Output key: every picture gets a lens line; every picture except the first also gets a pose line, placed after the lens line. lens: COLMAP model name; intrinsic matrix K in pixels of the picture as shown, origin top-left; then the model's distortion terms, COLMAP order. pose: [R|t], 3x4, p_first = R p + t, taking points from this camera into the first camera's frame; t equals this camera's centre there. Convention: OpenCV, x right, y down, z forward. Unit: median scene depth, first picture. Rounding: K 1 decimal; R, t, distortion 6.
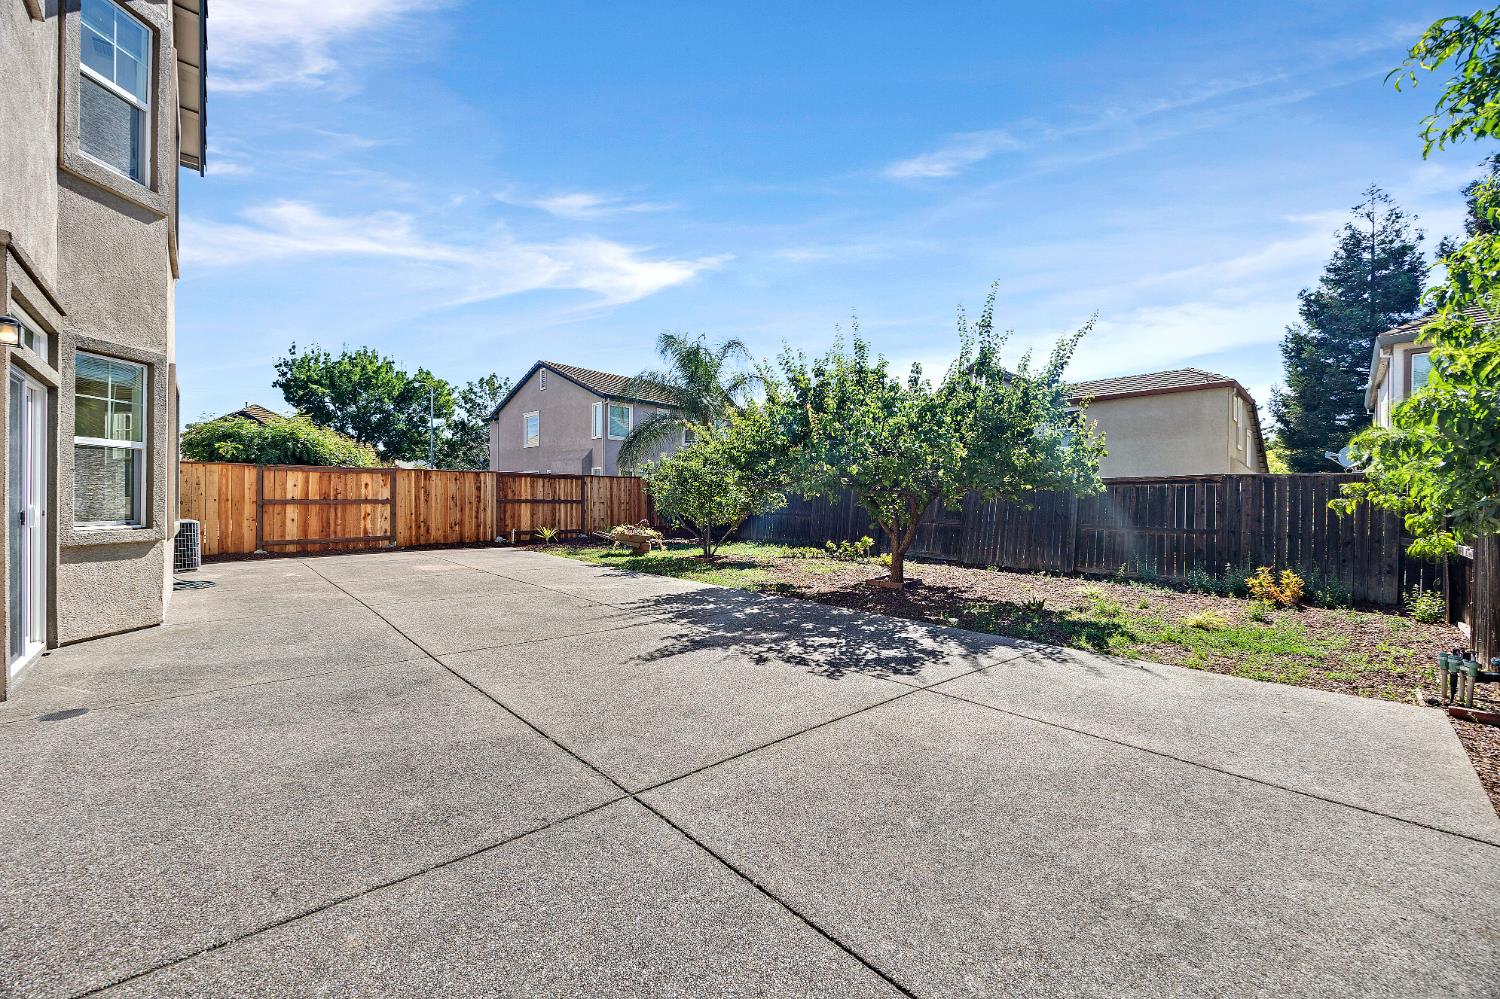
lens RADIAL K [[575.0, 0, 754.1], [0, 575.0, 498.5], [0, 0, 1]] dist [-0.001413, -0.000011]
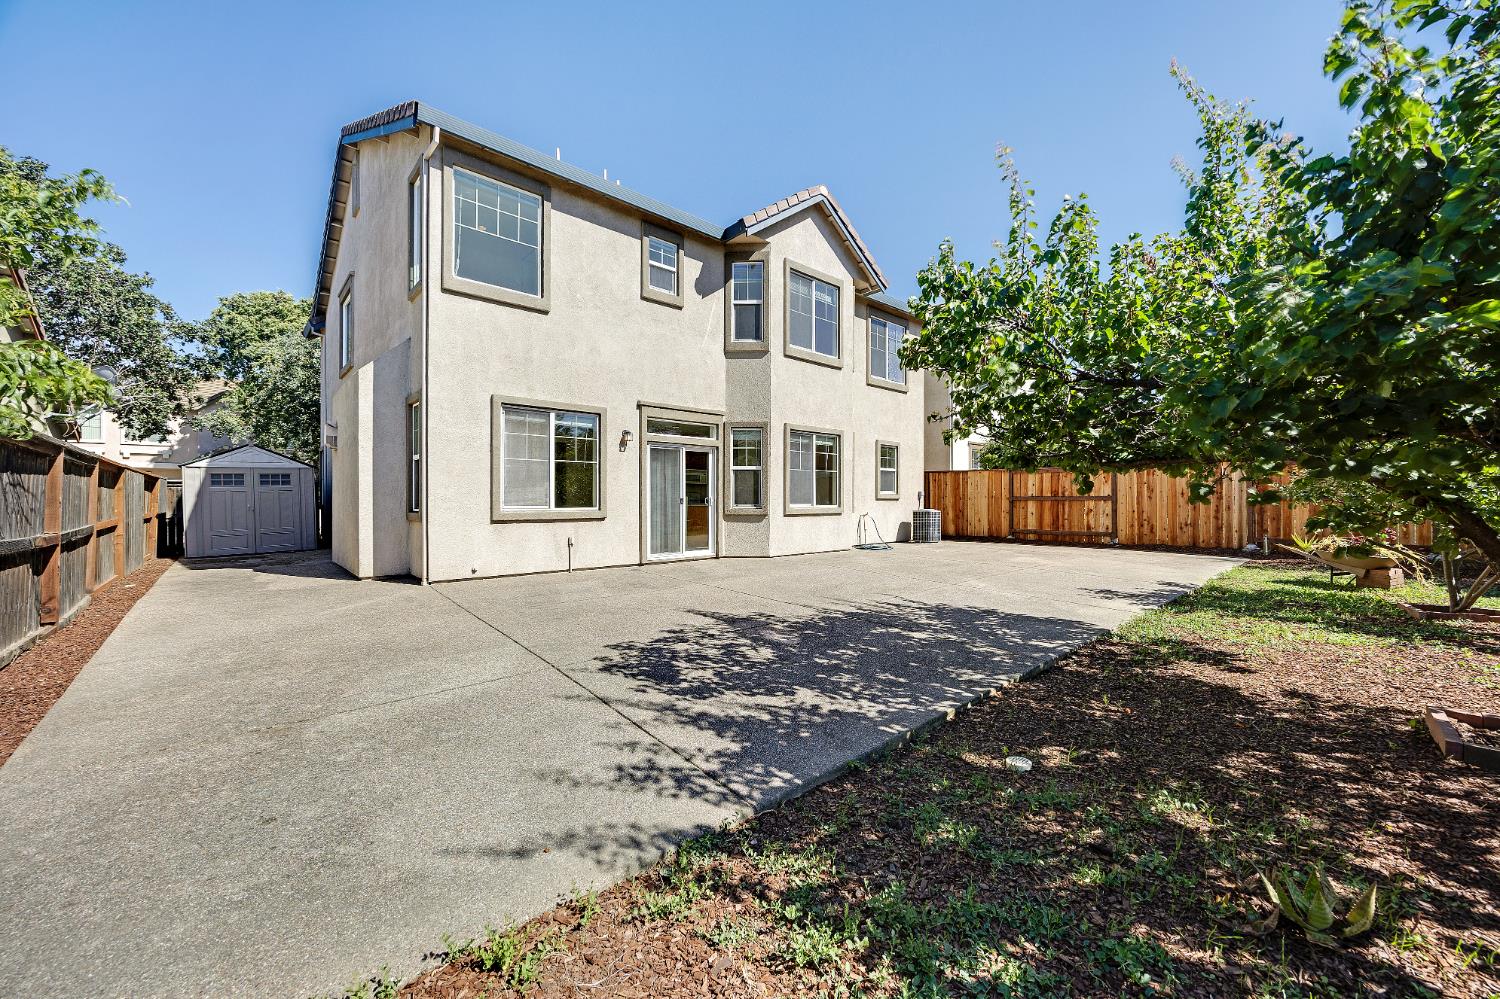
lens RADIAL K [[575.0, 0, 754.1], [0, 575.0, 498.5], [0, 0, 1]] dist [-0.001413, -0.000011]
pose [[-0.024892, -0.004277, -0.999681, 0.429207], [0.000214, 0.999991, -0.004283, 0.011141], [0.999690, -0.000321, -0.024891, 0.452729]]
